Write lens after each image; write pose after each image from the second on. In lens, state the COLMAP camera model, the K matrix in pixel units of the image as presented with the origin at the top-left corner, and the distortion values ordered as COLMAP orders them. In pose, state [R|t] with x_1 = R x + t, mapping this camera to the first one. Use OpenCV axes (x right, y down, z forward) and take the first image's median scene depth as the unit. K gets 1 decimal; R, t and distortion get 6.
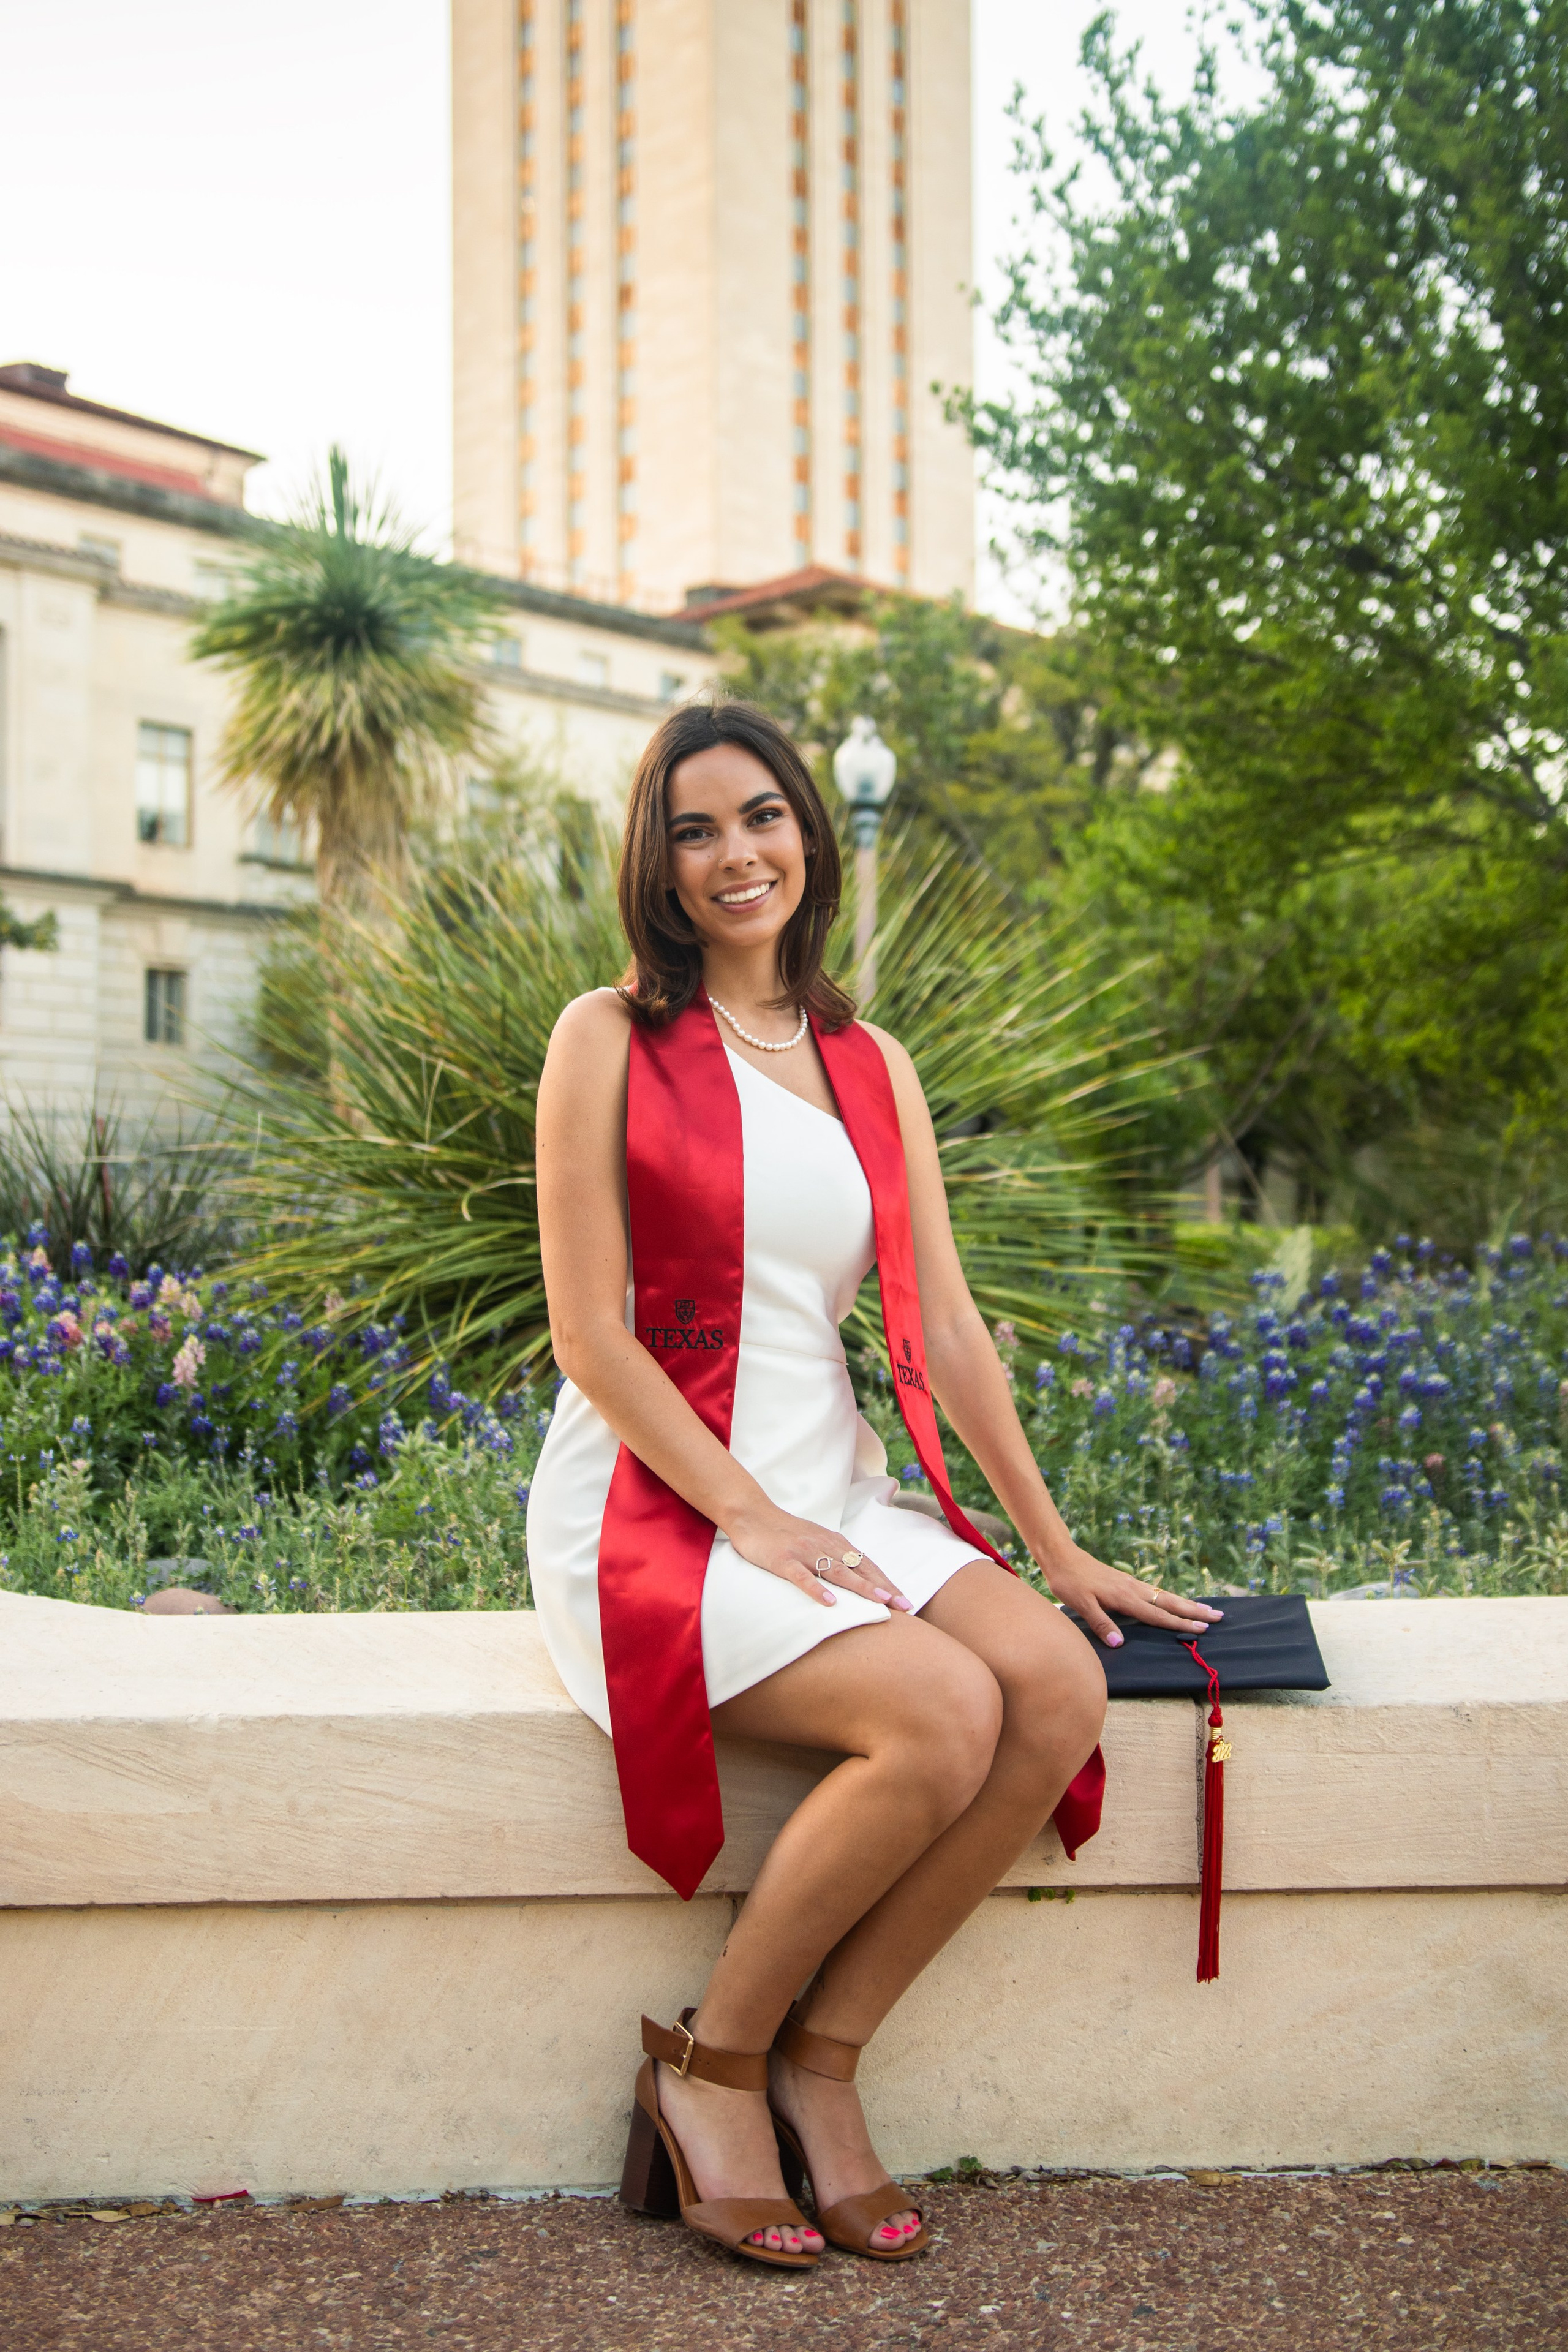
lens RADIAL K [[2341.6, 0, 797.5], [0, 2341.6, 1106.2], [0, 0, 1]] dist [-0.008087, 0.005527]
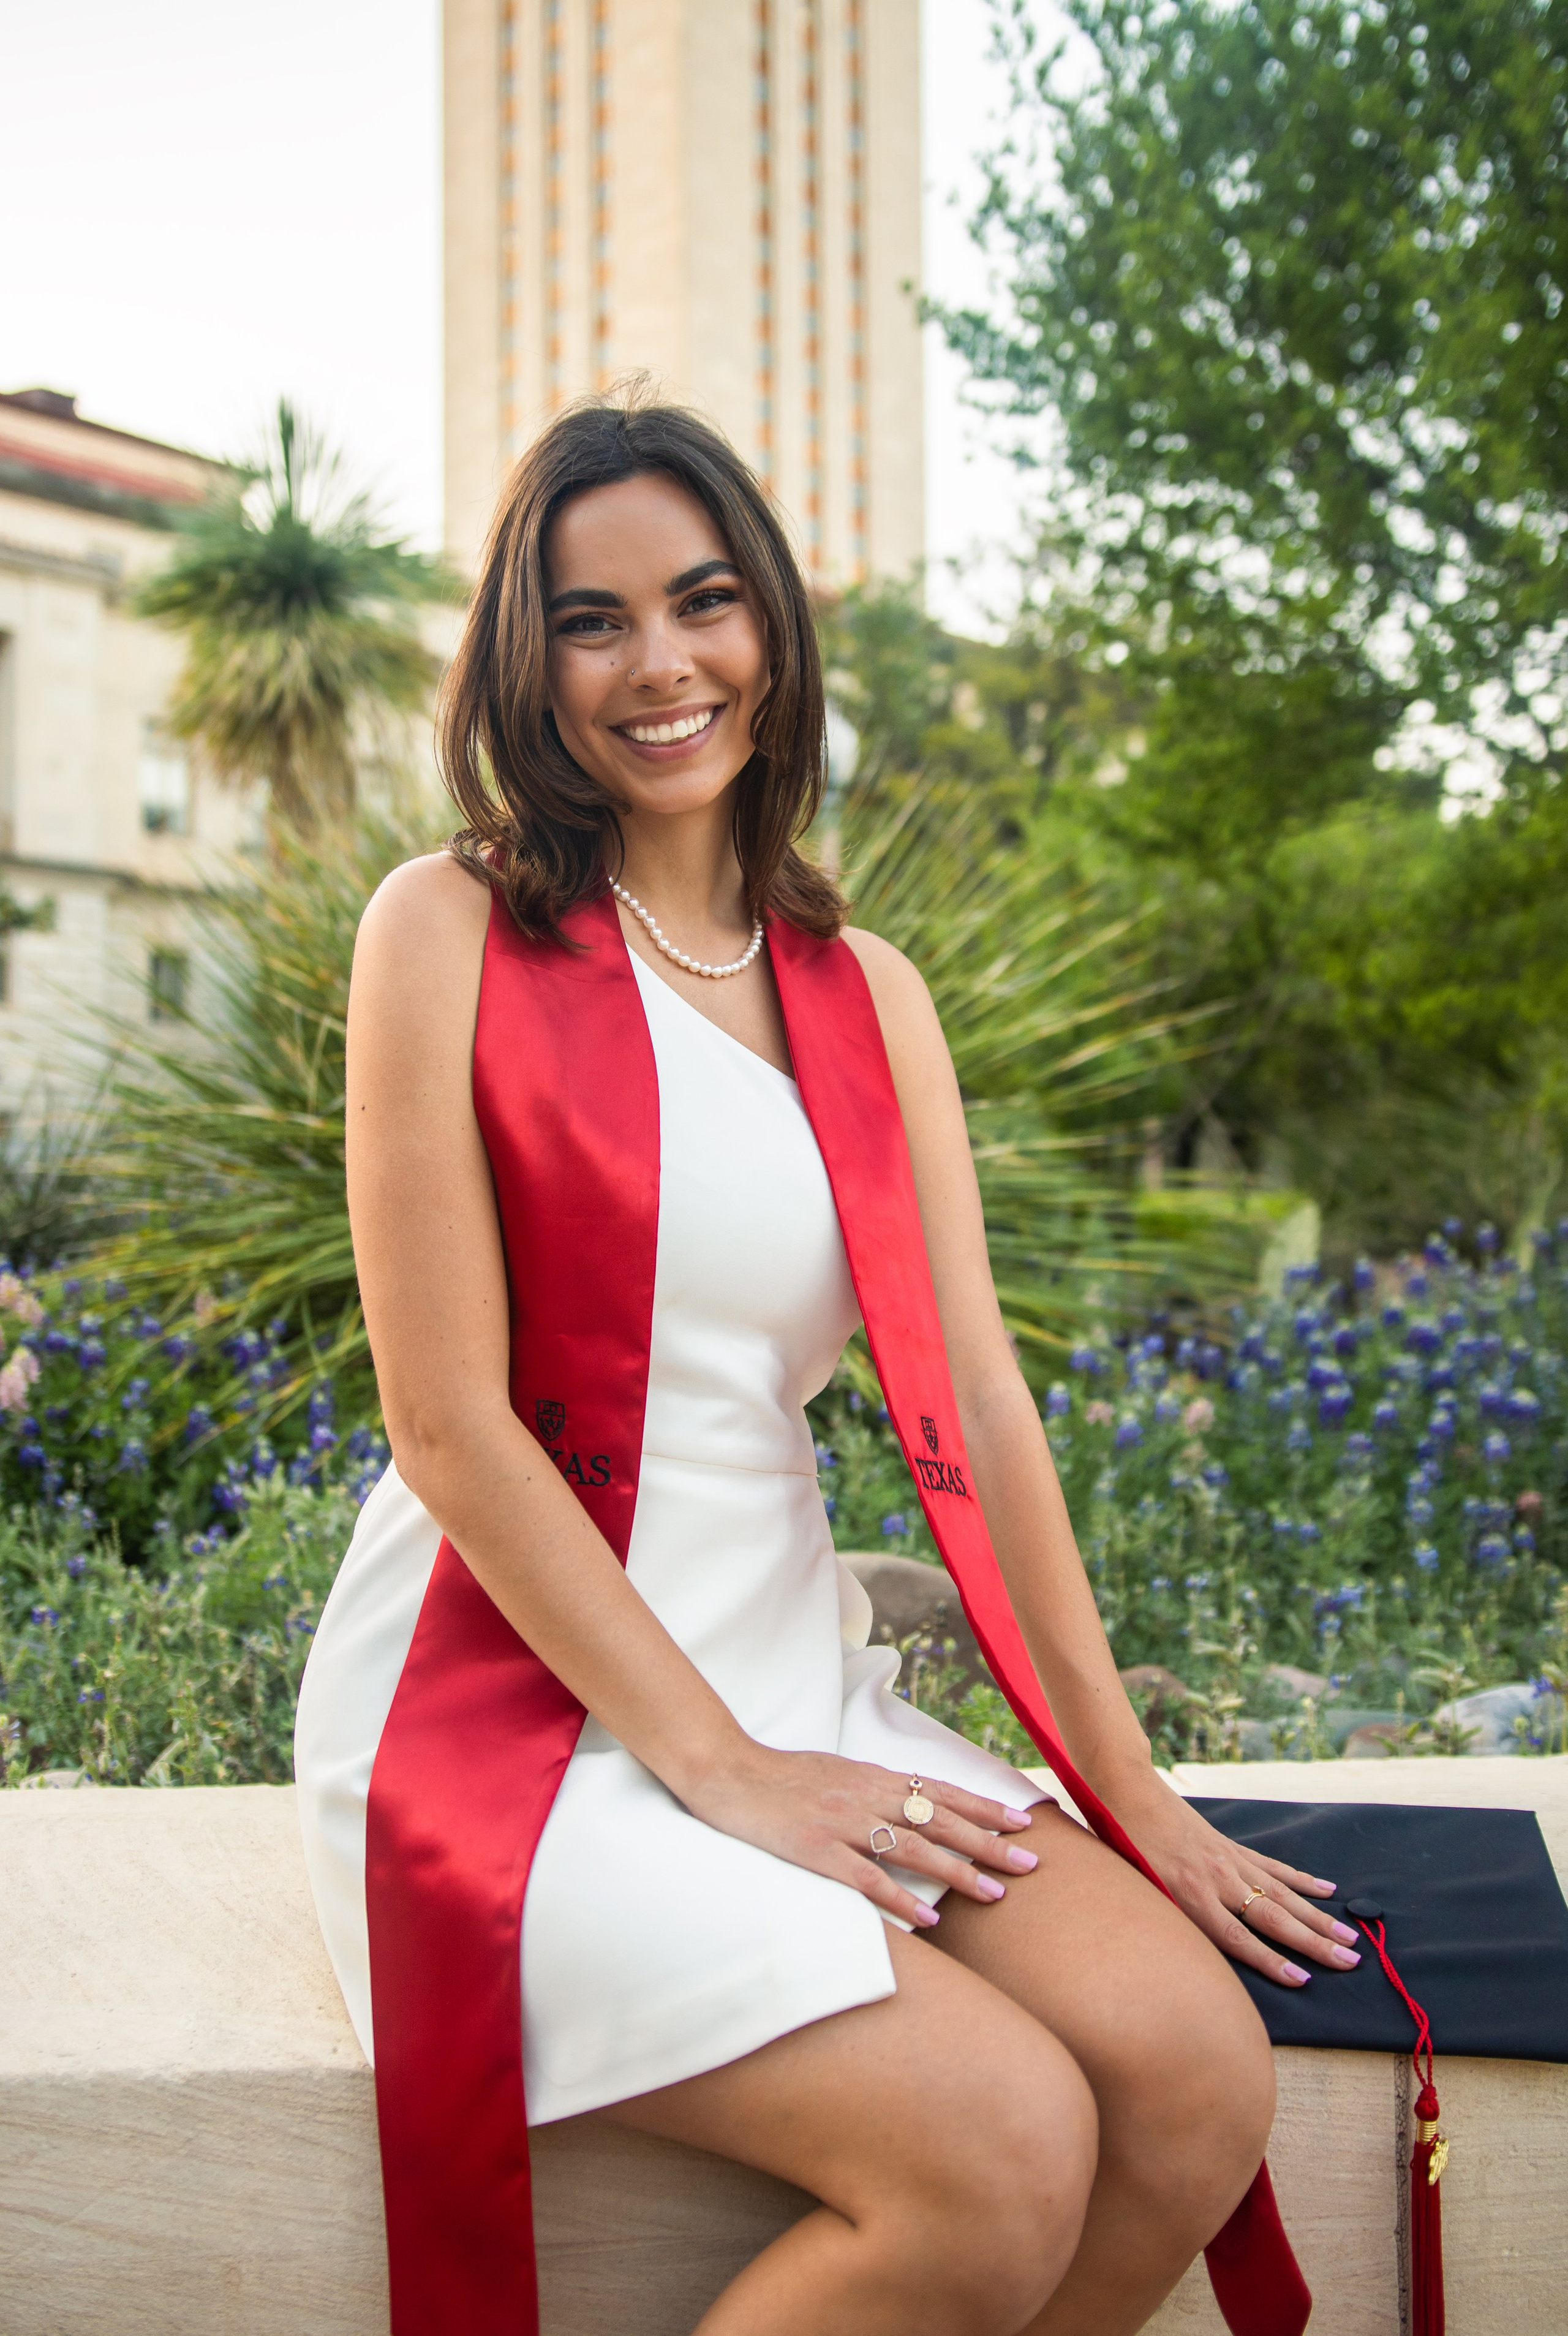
lens RADIAL K [[2200.3, 0, 796.9], [0, 2200.3, 1125.7], [0, 0, 1]] dist [-0.092093, 0.083591]
pose [[0.999879, -0.001468, 0.015482, 0.003777], [0.001154, 0.999793, 0.020302, 0.003925], [-0.015509, -0.020282, 0.999674, 0.219023]]
